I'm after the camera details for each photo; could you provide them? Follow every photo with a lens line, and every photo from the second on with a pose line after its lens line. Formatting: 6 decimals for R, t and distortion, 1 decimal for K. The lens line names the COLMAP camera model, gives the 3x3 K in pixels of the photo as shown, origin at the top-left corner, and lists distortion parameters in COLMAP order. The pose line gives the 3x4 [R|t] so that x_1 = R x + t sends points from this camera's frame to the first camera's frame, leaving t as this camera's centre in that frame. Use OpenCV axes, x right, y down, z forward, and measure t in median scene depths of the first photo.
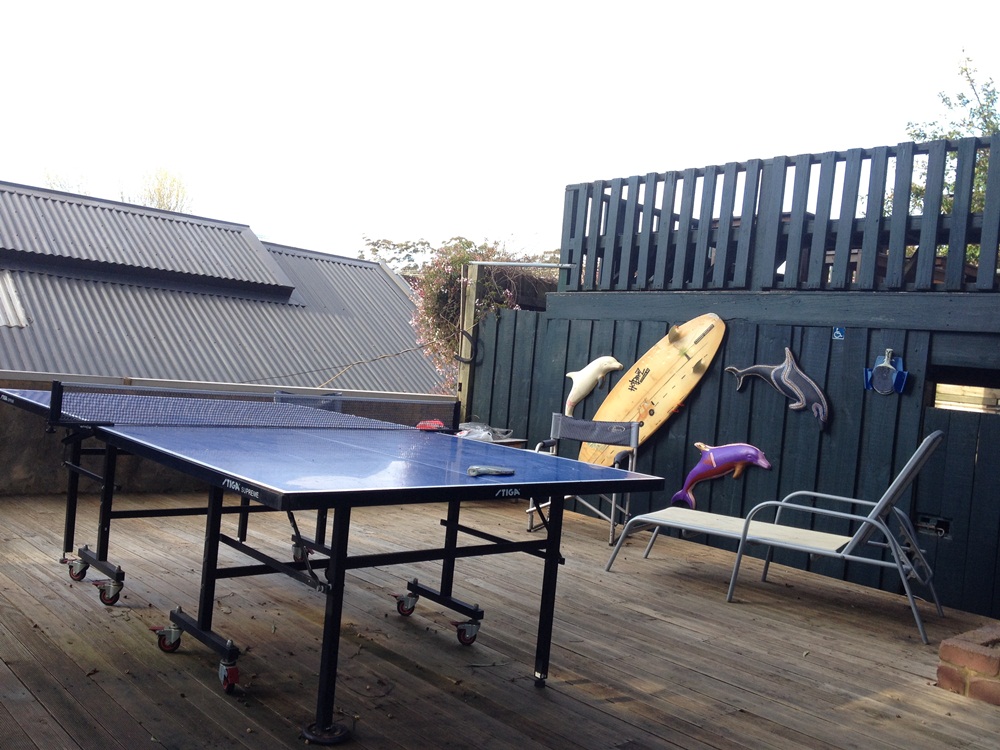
lens RADIAL K [[917.2, 0, 513.9], [0, 917.2, 379.7], [0, 0, 1]] dist [0.004403, 0.000000]
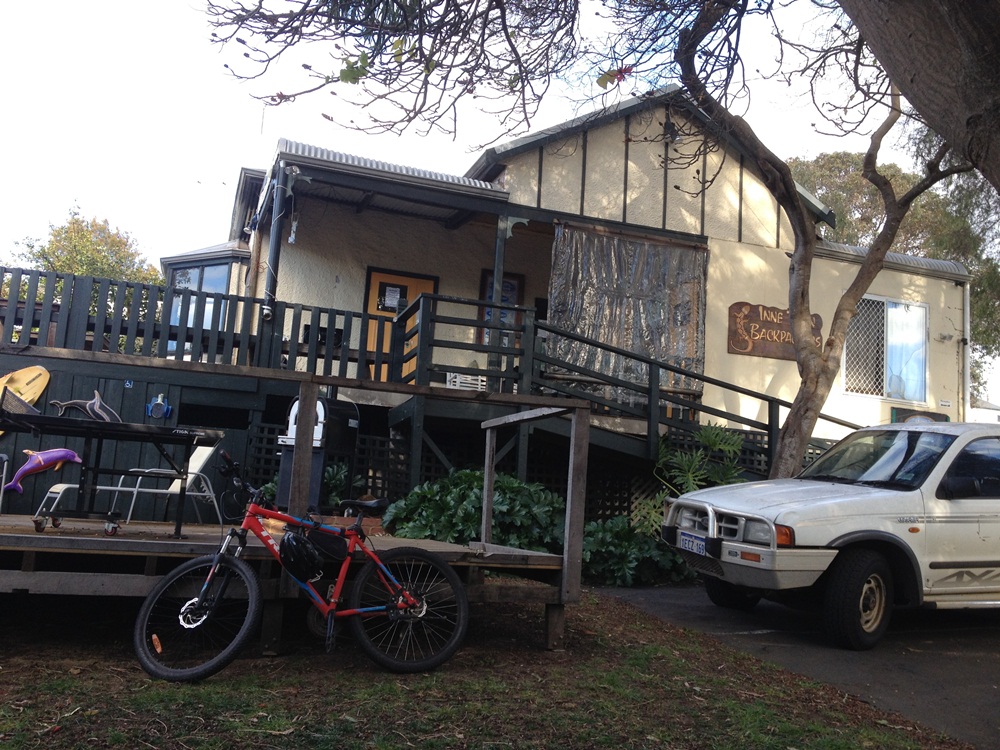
lens RADIAL K [[917.2, 0, 499.8], [0, 917.2, 375.7], [0, 0, 1]] dist [0.004403, 0.000000]
pose [[0.393367, 0.071455, 0.916601, -1.014899], [0.000706, 0.996951, -0.078023, 0.074616], [-0.919381, 0.031339, 0.392117, -0.364378]]
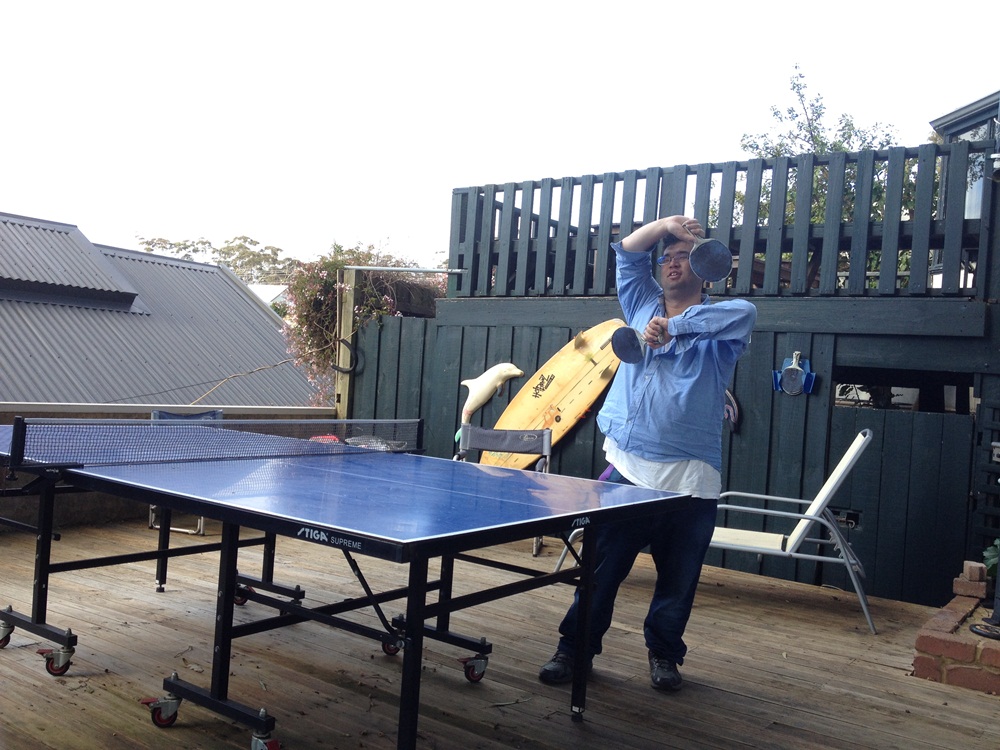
lens RADIAL K [[917.2, 0, 503.0], [0, 917.2, 373.1], [0, 0, 1]] dist [0.004403, 0.000000]
pose [[0.976314, -0.026540, 0.214723, -0.139660], [0.028078, 0.999597, -0.004117, -0.013529], [-0.214527, 0.010049, 0.976666, 0.049443]]
